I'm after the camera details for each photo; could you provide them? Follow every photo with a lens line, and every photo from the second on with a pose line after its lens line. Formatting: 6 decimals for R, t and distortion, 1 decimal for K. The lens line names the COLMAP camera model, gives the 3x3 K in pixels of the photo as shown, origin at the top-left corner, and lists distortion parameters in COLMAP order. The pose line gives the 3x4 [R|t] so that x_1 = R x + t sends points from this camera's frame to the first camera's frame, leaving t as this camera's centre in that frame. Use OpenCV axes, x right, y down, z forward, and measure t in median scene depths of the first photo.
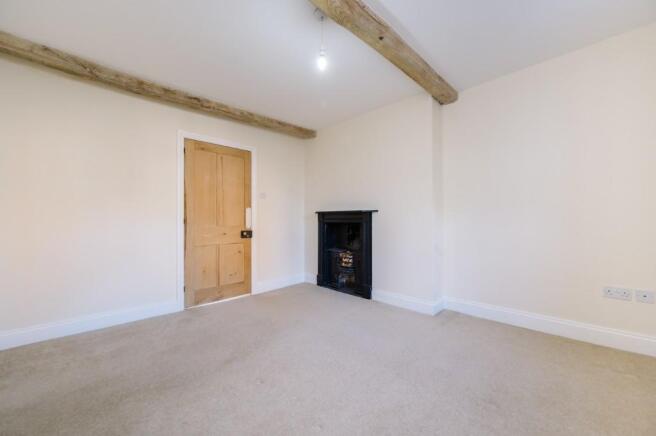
lens RADIAL K [[267.7, 0, 327.3], [0, 267.7, 218.8], [0, 0, 1]] dist [0.001971, 0.000142]
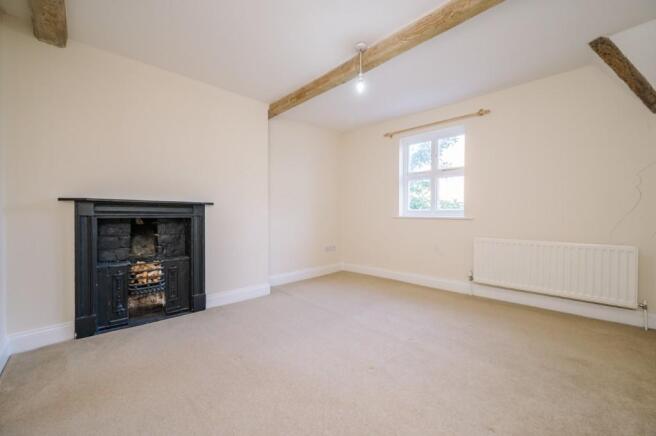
lens RADIAL K [[267.7, 0, 327.4], [0, 267.7, 216.9], [0, 0, 1]] dist [0.001971, 0.000142]
pose [[0.020220, -0.012386, 0.999719, -0.652926], [-0.008719, 0.999883, 0.012564, -0.001319], [-0.999758, -0.008970, 0.020110, 0.595469]]
